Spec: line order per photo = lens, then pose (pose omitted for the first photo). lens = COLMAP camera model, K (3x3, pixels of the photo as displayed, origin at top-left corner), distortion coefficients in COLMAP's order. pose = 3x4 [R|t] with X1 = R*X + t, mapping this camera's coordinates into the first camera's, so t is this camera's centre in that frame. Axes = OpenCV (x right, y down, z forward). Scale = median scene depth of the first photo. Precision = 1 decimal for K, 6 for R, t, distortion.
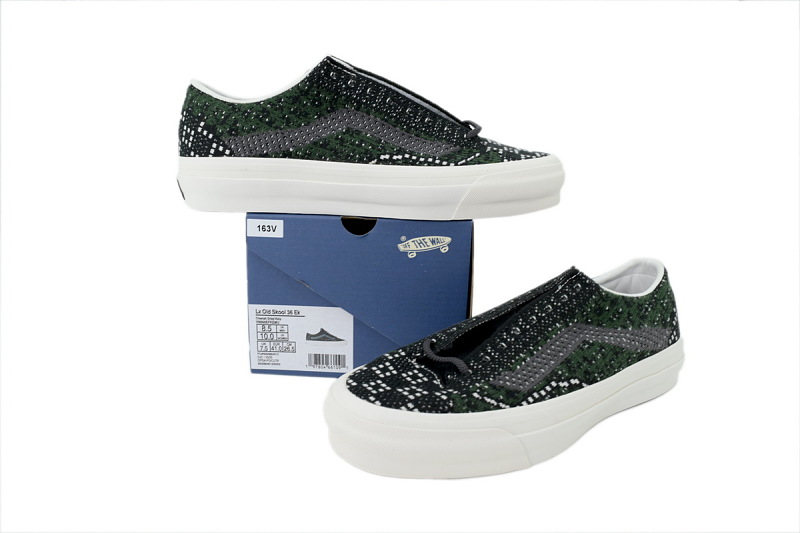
lens RADIAL K [[672.1, 0, 400.0], [0, 672.1, 266.5], [0, 0, 1]] dist [0.102512, 0.000326]
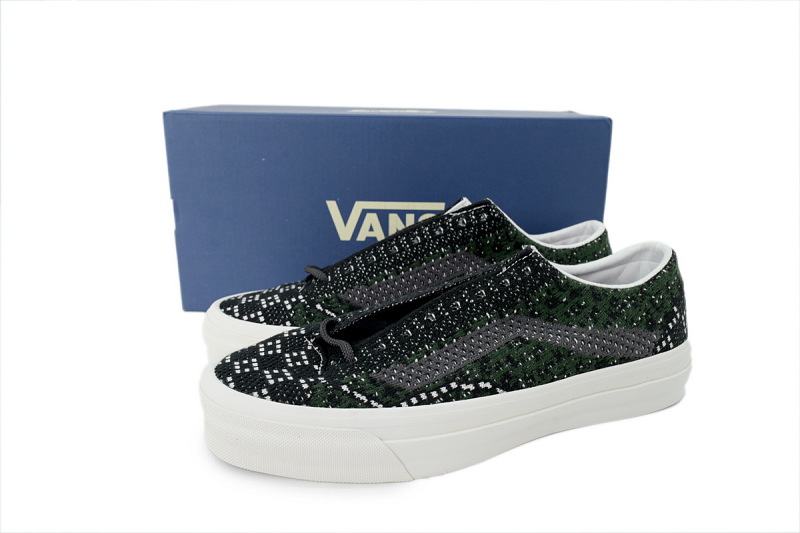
lens RADIAL K [[672.1, 0, 400.0], [0, 672.1, 266.5], [0, 0, 1]] dist [0.102512, 0.000326]
pose [[0.960175, 0.071548, -0.270084, 0.344302], [-0.059451, 0.996838, 0.052718, -0.008908], [0.273002, -0.034562, 0.961392, 0.183083]]
